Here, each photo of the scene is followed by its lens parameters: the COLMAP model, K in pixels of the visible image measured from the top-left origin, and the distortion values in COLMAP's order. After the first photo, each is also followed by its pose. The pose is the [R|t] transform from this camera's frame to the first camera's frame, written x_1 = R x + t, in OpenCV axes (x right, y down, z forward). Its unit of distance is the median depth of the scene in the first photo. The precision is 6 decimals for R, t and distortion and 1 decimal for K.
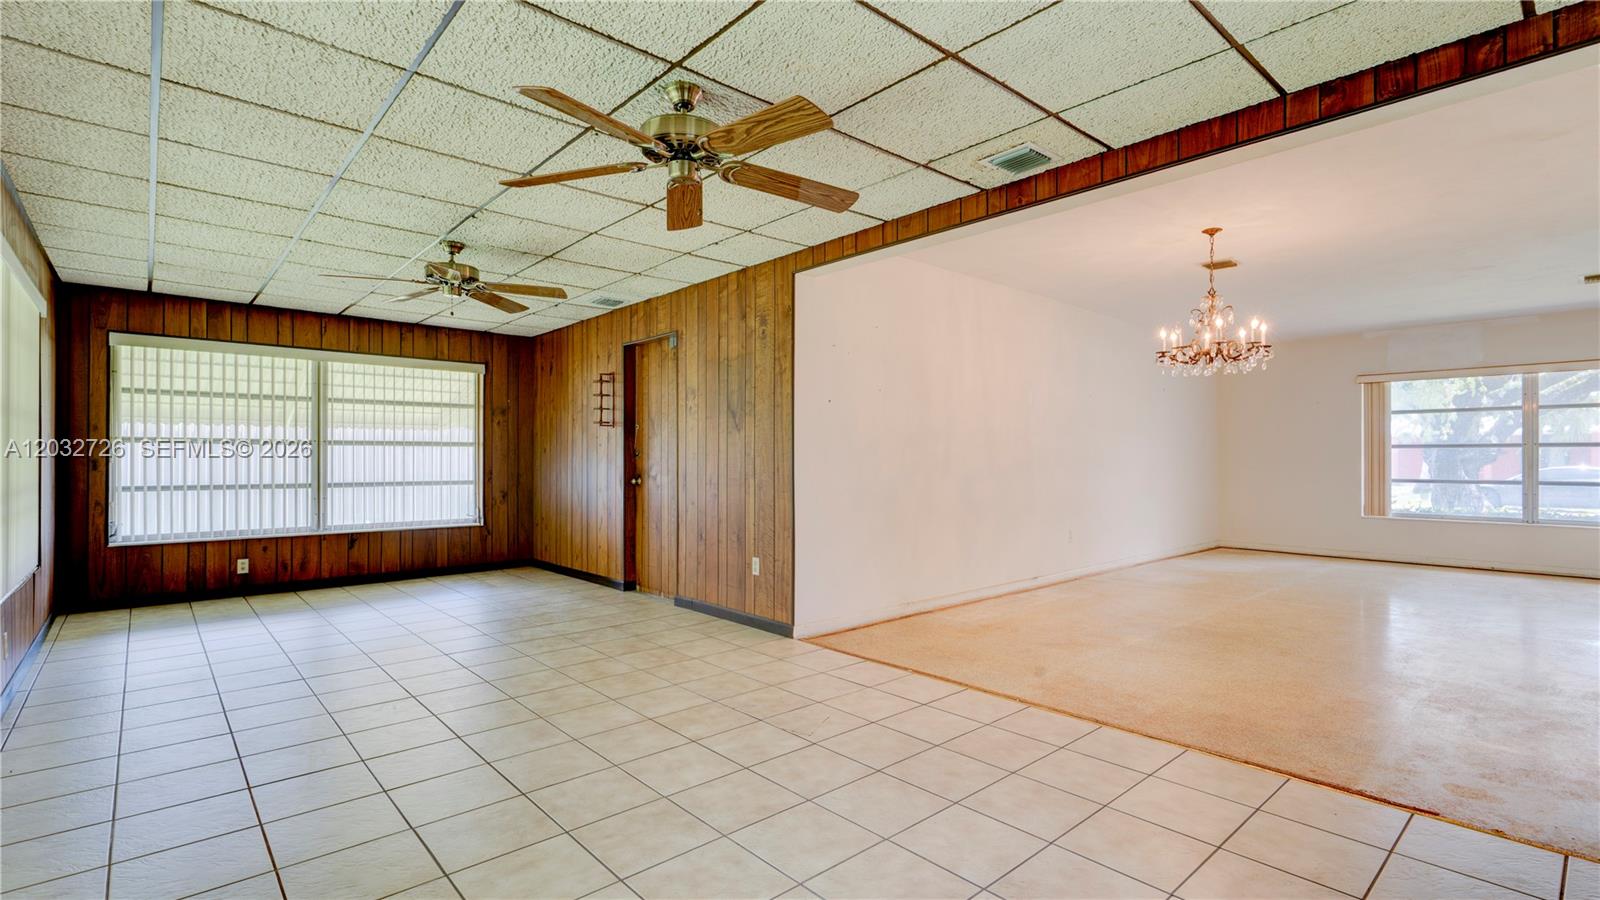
lens RADIAL K [[744.5, 0, 881.7], [0, 744.5, 455.3], [0, 0, 1]] dist [-0.002178, -0.000072]
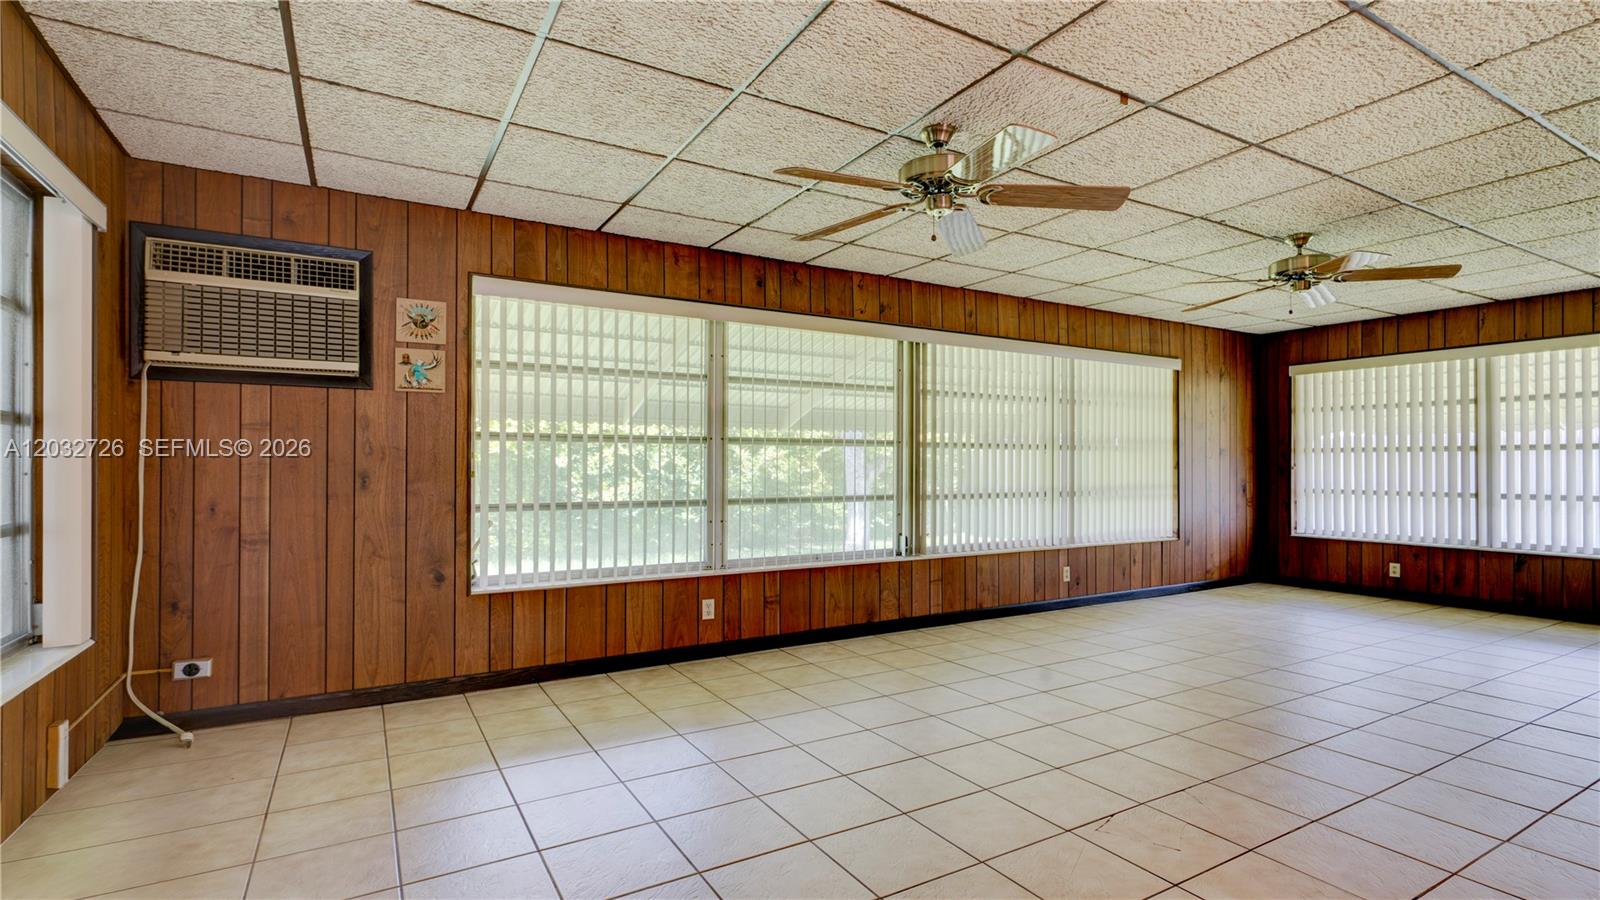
lens RADIAL K [[736.7, 0, 777.3], [0, 736.7, 455.7], [0, 0, 1]] dist [-0.000866, 0.000522]
pose [[-0.258238, -0.013601, -0.965986, 0.398263], [0.002480, 0.999888, -0.014742, 0.003739], [0.966078, -0.006203, -0.258175, 0.491714]]
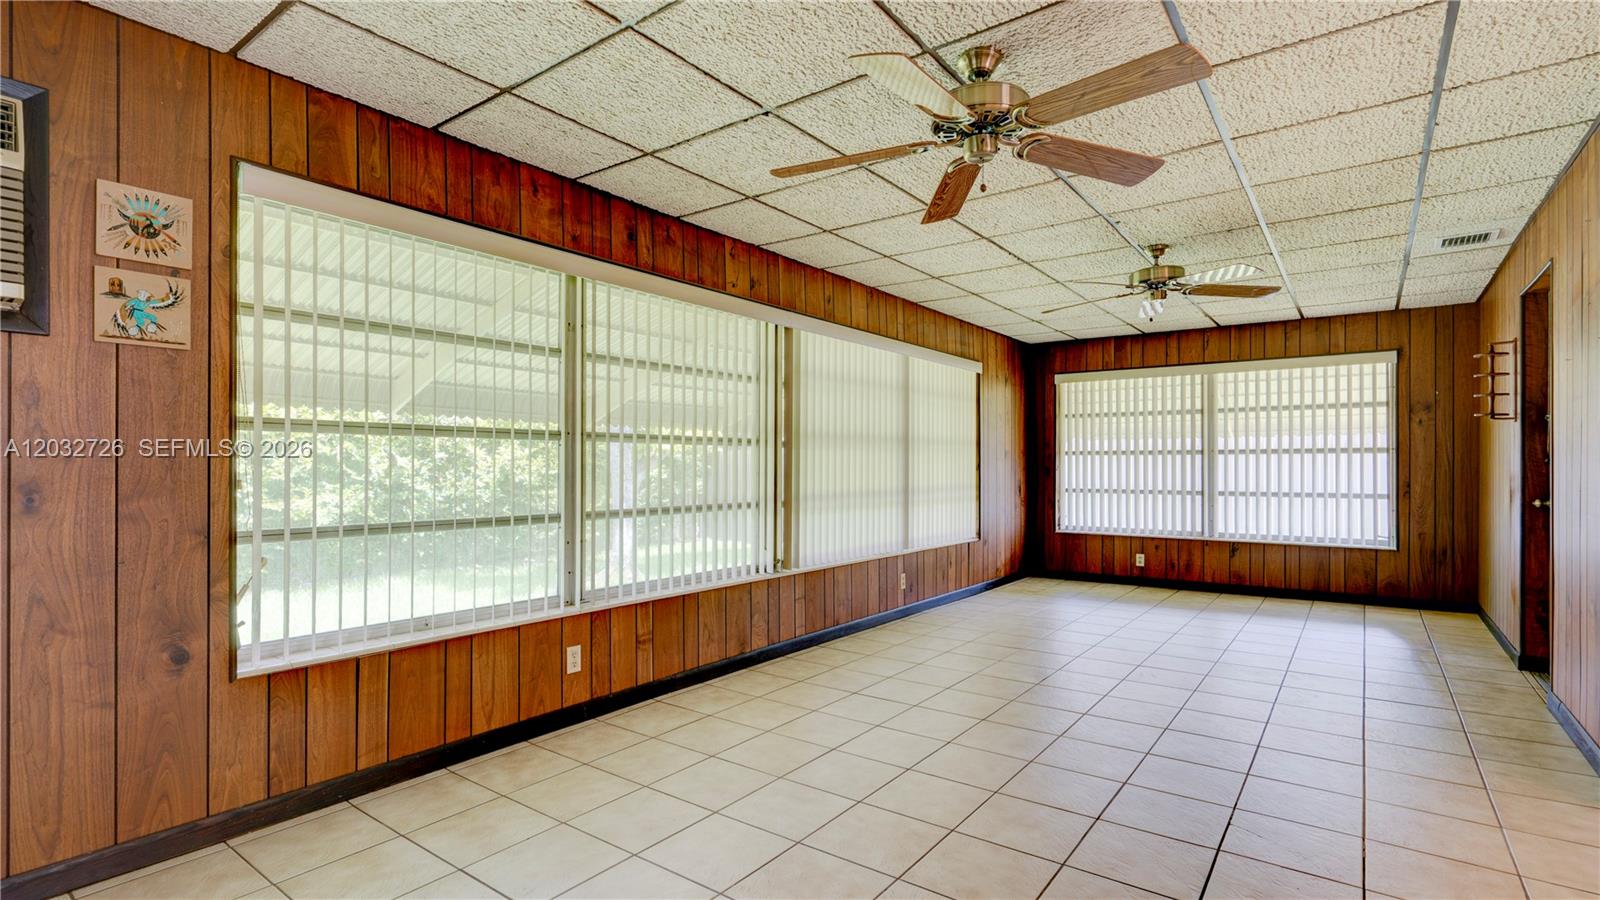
lens RADIAL K [[763.5, 0, 754.3], [0, 763.5, 460.1], [0, 0, 1]] dist [0.000688, 0.000450]
pose [[0.120127, -0.008746, -0.992720, 0.286723], [0.003453, 0.999959, -0.008392, 0.001202], [0.992753, -0.002420, 0.120152, 0.291313]]
